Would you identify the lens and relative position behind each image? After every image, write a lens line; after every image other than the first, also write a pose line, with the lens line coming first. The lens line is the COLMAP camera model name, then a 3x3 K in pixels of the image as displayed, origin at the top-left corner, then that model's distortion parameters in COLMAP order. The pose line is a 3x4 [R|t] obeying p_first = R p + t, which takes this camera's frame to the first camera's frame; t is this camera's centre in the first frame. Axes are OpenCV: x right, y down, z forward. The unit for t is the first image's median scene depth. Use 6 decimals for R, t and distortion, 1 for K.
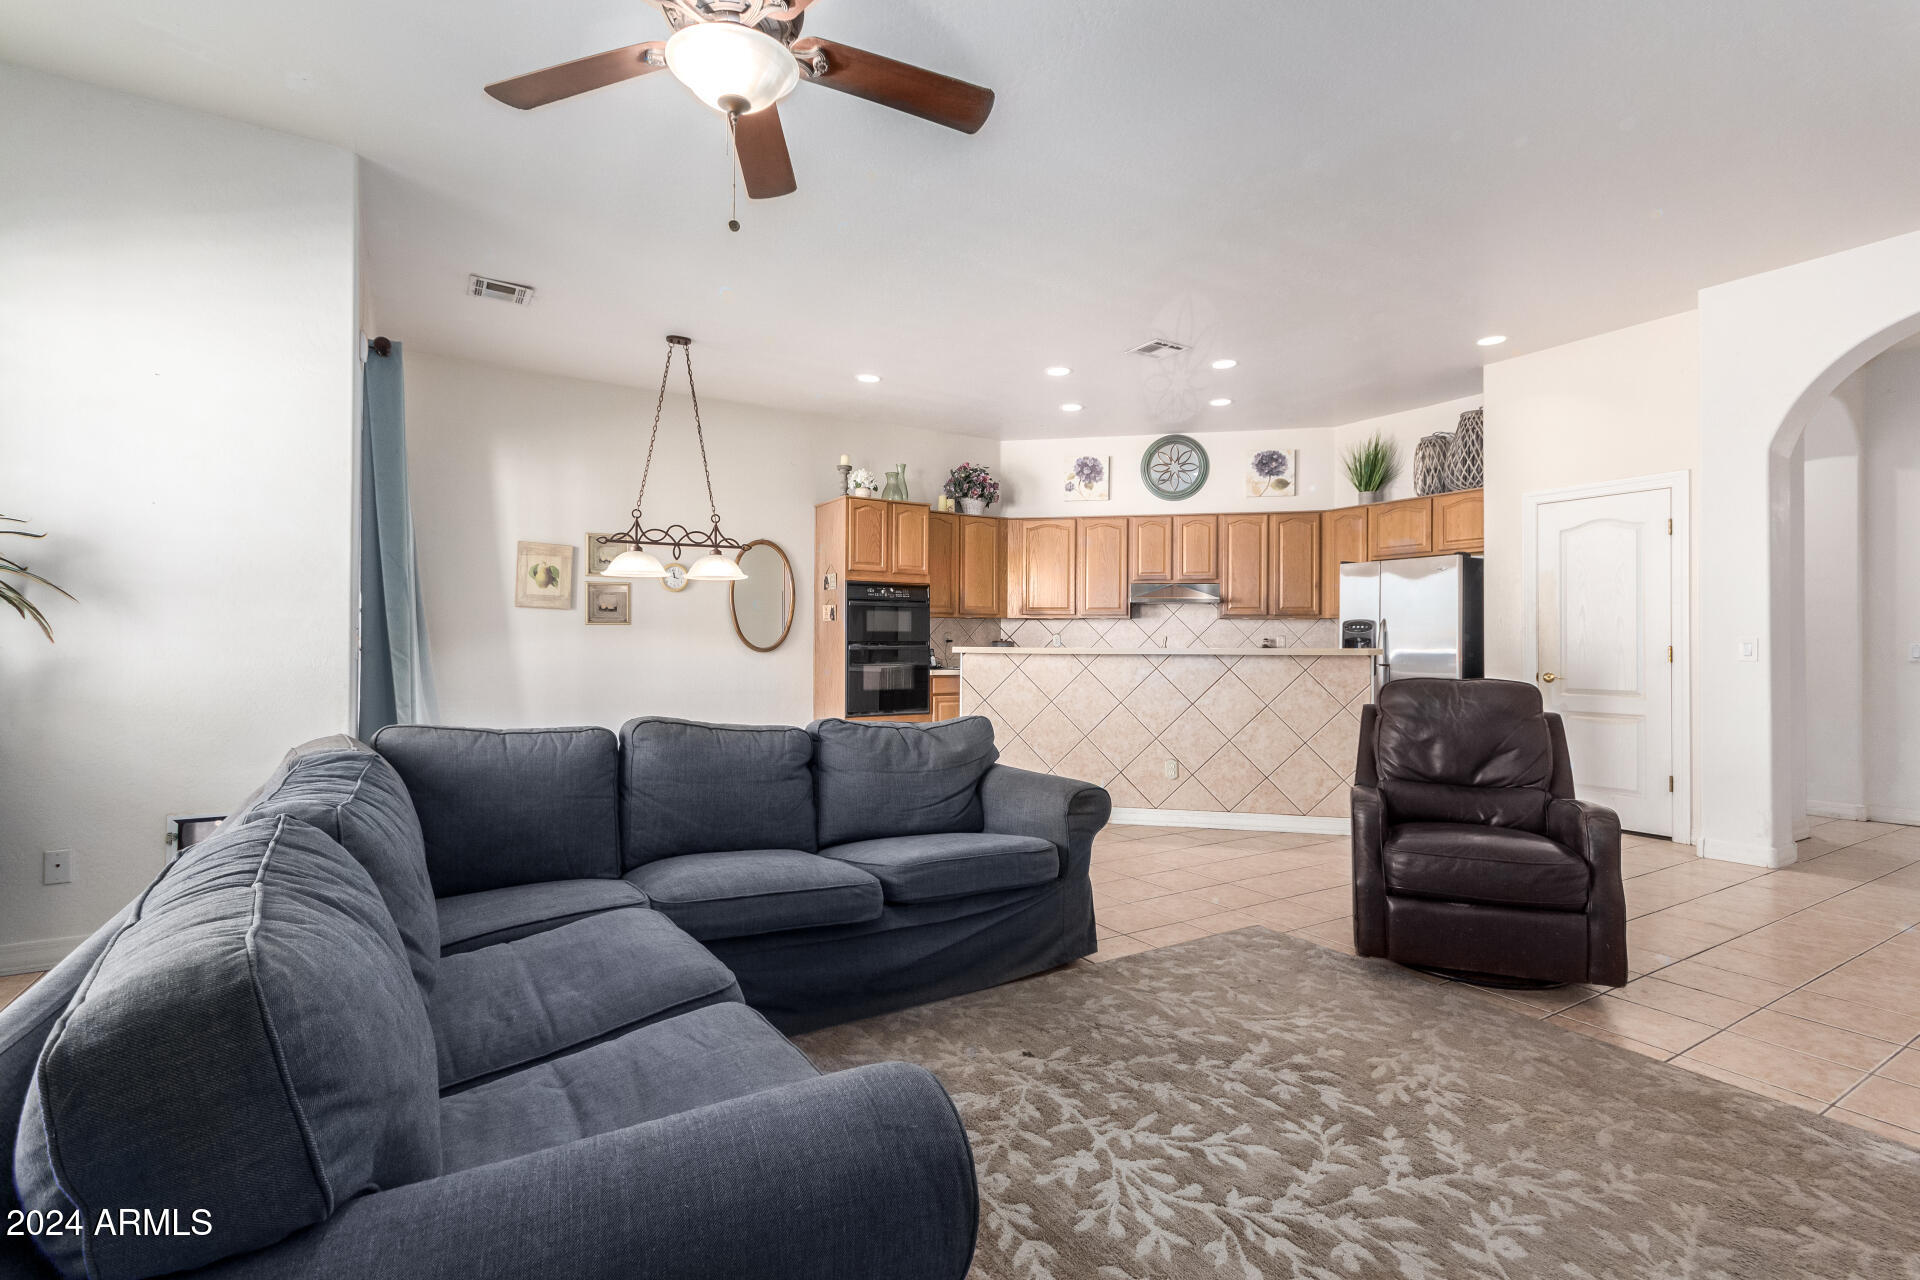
lens RADIAL K [[889.0, 0, 951.2], [0, 889.0, 645.8], [0, 0, 1]] dist [-0.005894, -0.000105]
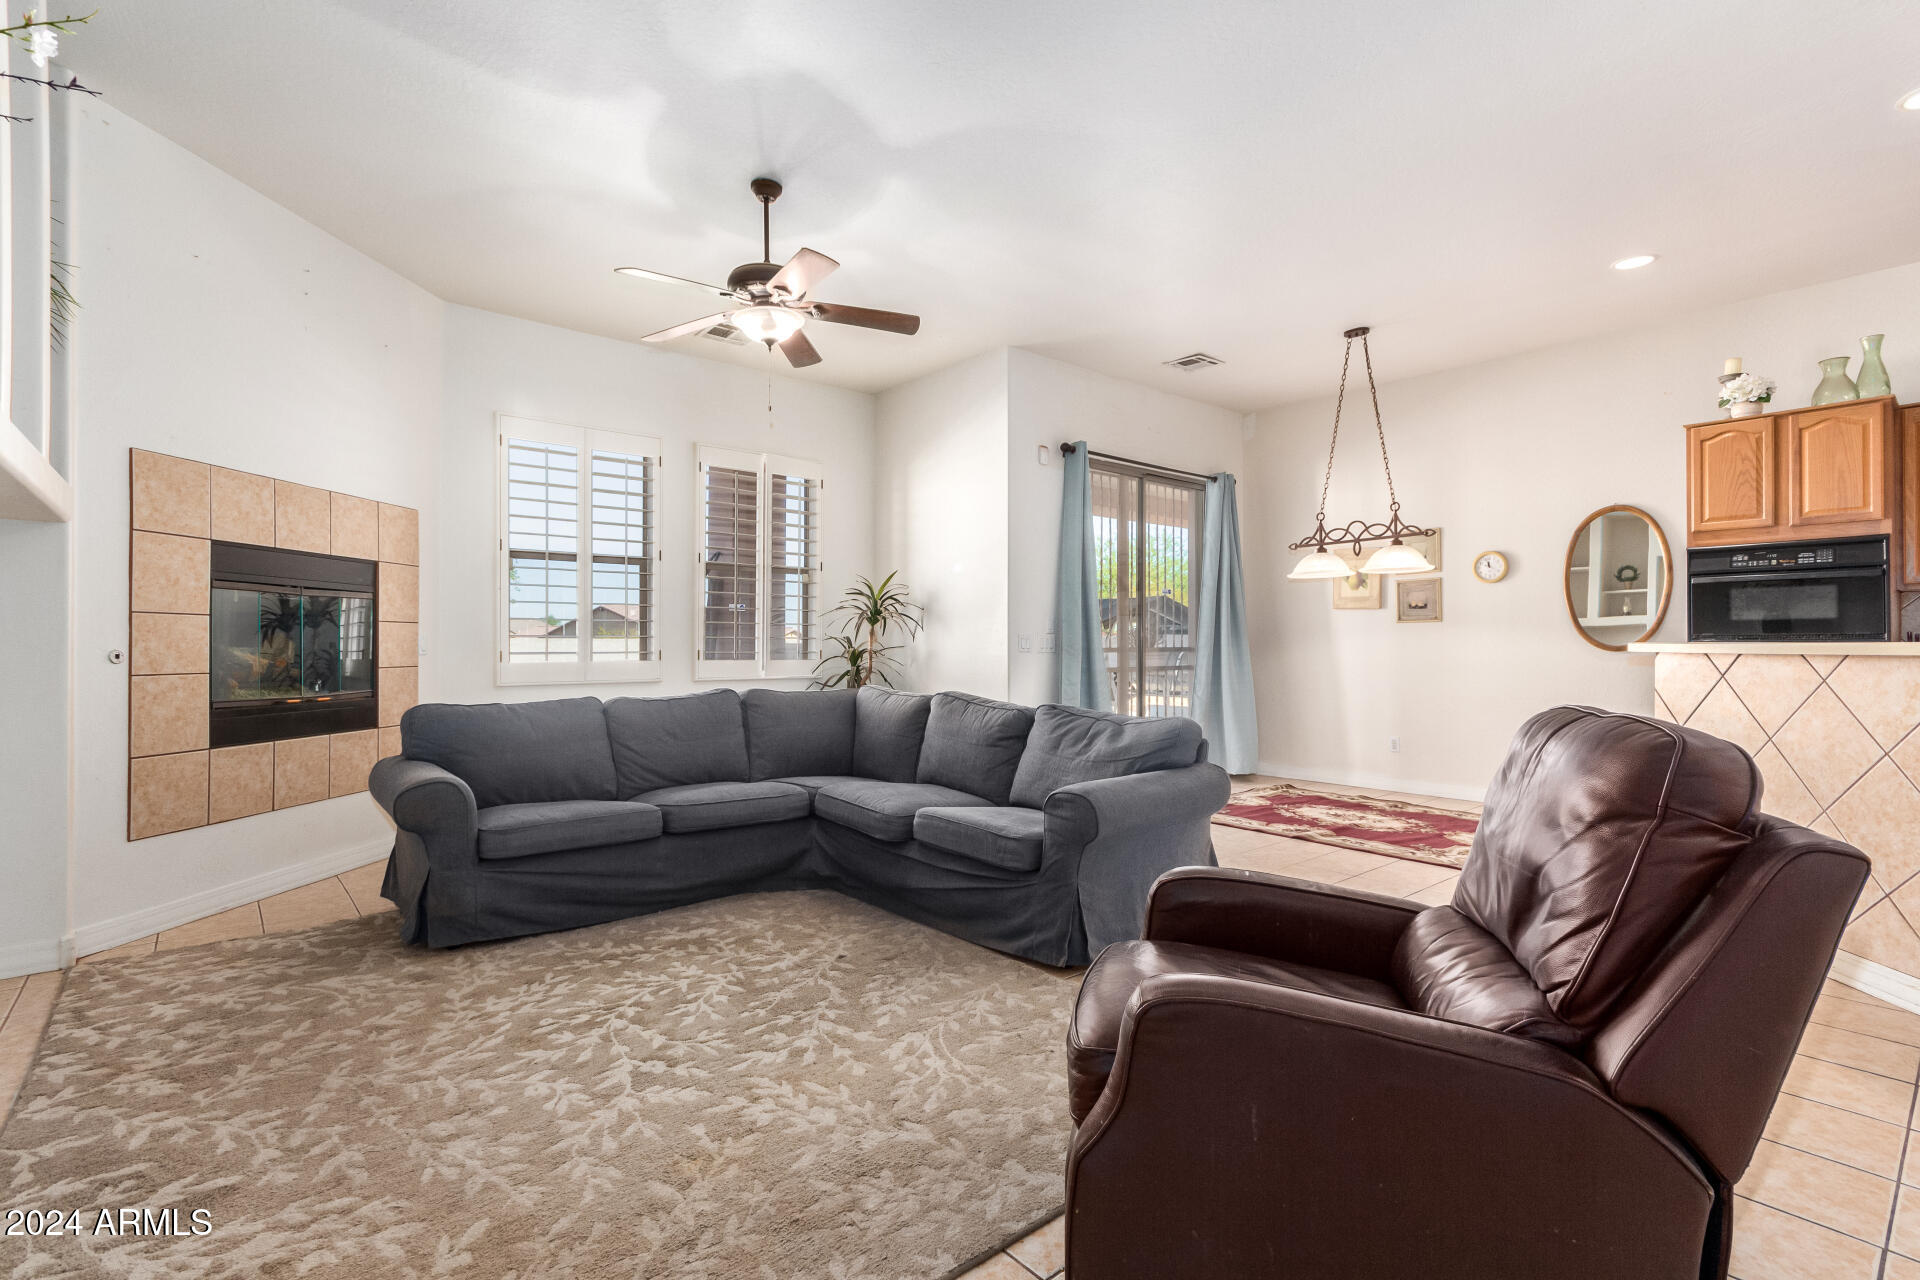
lens RADIAL K [[889.0, 0, 955.5], [0, 889.0, 642.3], [0, 0, 1]] dist [-0.005894, -0.000105]
pose [[0.151513, -0.007181, -0.988429, 1.289561], [0.001866, 0.999974, -0.006979, 0.009860], [0.988454, -0.000787, 0.151522, 0.893813]]
